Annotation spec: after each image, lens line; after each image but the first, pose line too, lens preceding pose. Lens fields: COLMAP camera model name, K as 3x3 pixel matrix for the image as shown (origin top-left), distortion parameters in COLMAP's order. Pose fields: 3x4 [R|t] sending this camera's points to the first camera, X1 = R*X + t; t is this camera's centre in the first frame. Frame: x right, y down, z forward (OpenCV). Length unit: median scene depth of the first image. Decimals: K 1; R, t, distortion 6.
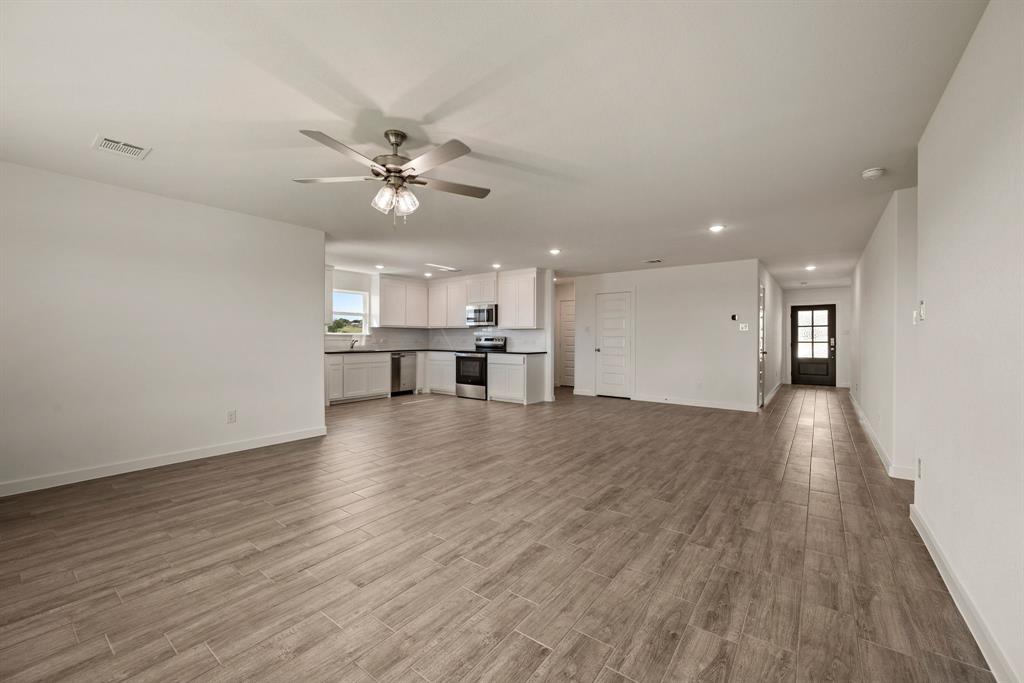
lens RADIAL K [[395.1, 0, 508.6], [0, 395.1, 339.3], [0, 0, 1]] dist [-0.002059, -0.000206]
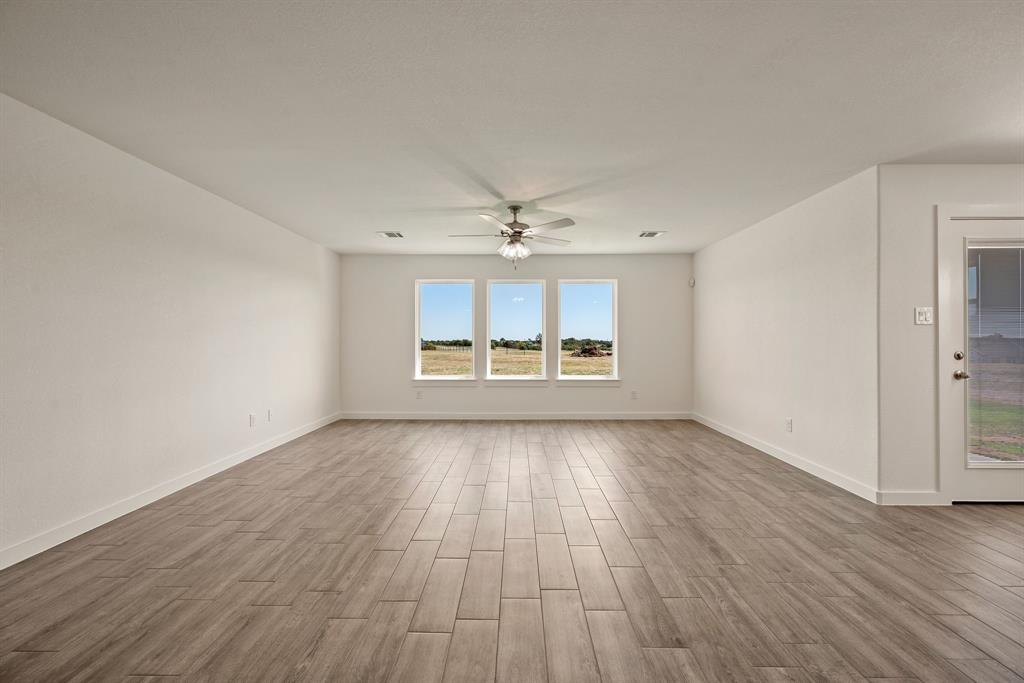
lens RADIAL K [[395.1, 0, 511.9], [0, 395.1, 339.2], [0, 0, 1]] dist [-0.002059, -0.000206]
pose [[-0.789453, -0.006828, -0.613773, 0.637775], [-0.007270, 0.999972, -0.001774, -0.007814], [0.613768, 0.003062, -0.789481, 2.126712]]
